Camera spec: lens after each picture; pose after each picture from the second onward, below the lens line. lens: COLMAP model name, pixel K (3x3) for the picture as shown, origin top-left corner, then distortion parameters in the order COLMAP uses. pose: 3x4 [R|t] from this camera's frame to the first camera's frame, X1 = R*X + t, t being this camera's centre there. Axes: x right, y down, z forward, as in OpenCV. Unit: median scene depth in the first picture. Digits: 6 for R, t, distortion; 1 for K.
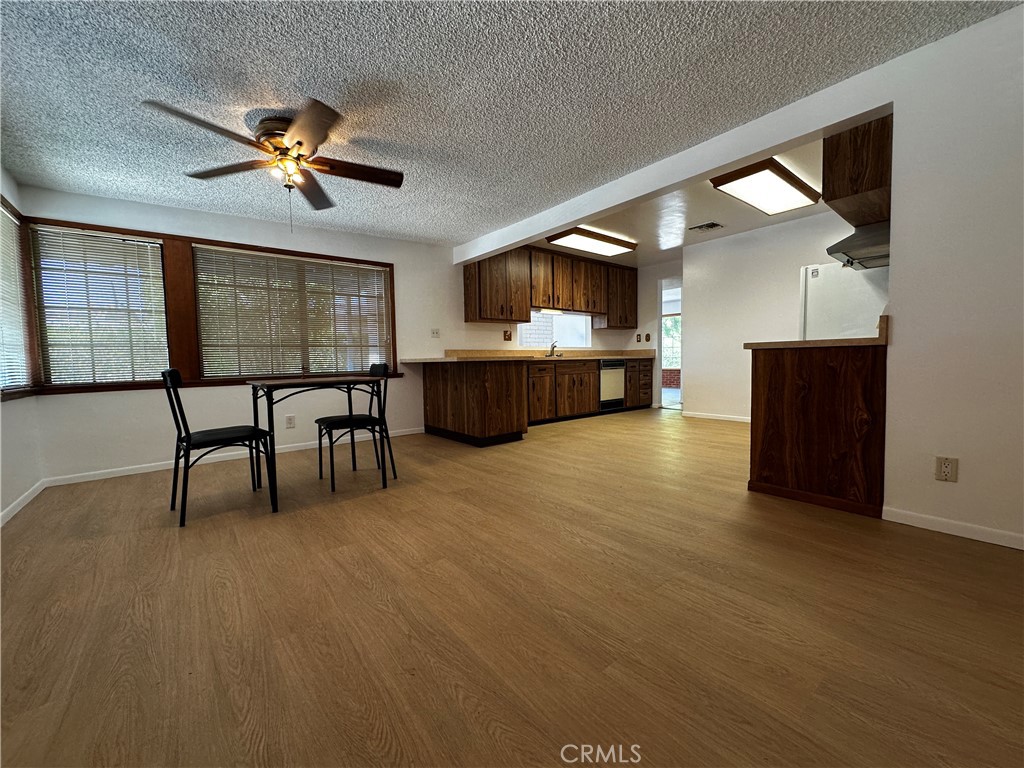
lens RADIAL K [[408.1, 0, 509.9], [0, 408.1, 385.1], [0, 0, 1]] dist [0.001130, 0.000106]
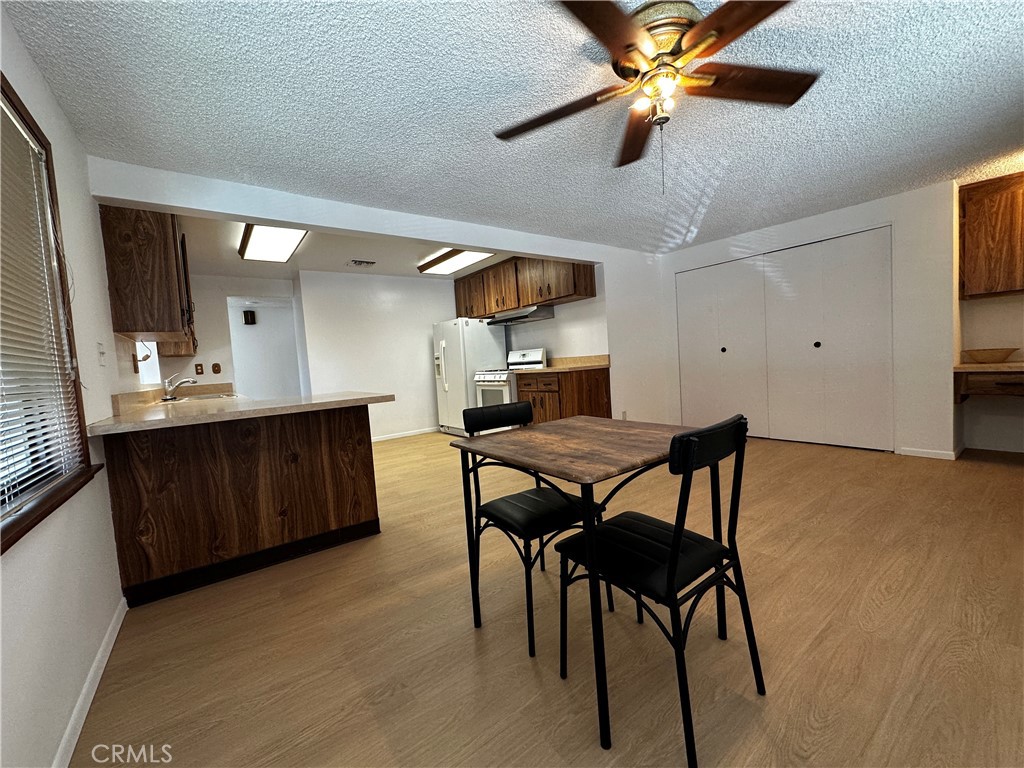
lens RADIAL K [[408.1, 0, 512.5], [0, 408.1, 382.5], [0, 0, 1]] dist [0.001130, 0.000106]
pose [[0.042604, -0.036387, 0.998429, -1.195927], [0.124994, 0.991679, 0.030808, -0.132110], [-0.991242, 0.123485, 0.046798, 1.241190]]
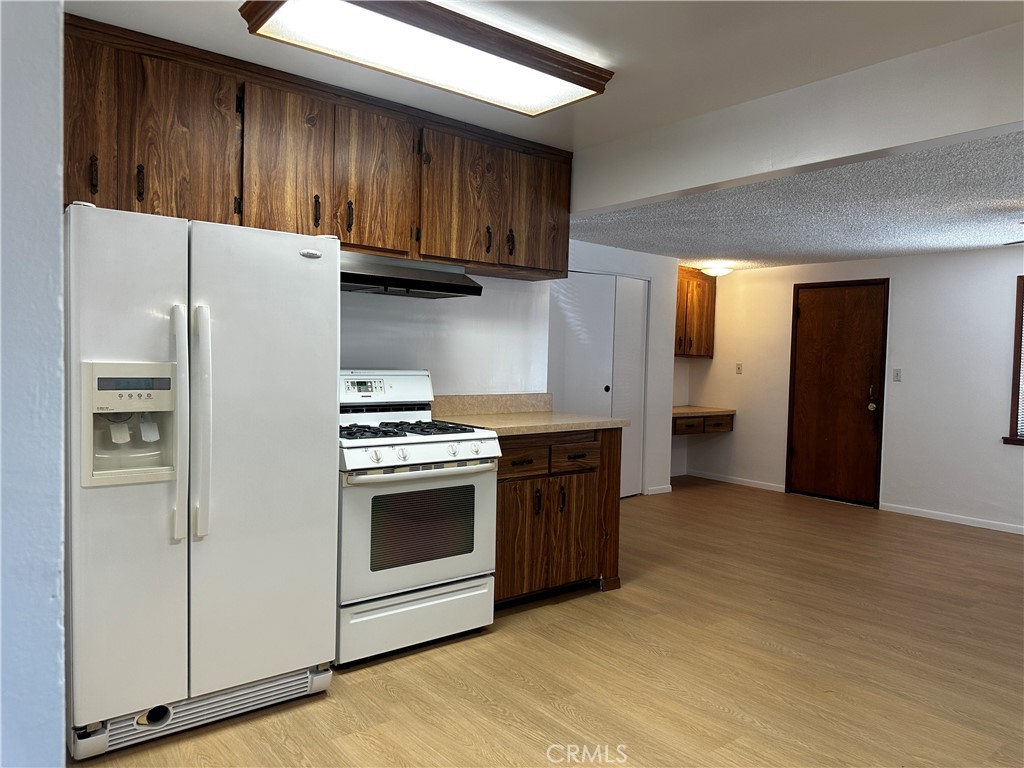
lens RADIAL K [[708.3, 0, 513.0], [0, 708.3, 385.0], [0, 0, 1]] dist [-0.003405, -0.000007]
pose [[-0.999963, -0.003150, 0.008022, 0.887773], [-0.002332, 0.994993, 0.099919, -0.354203], [-0.008297, 0.099897, -0.994963, 2.709541]]
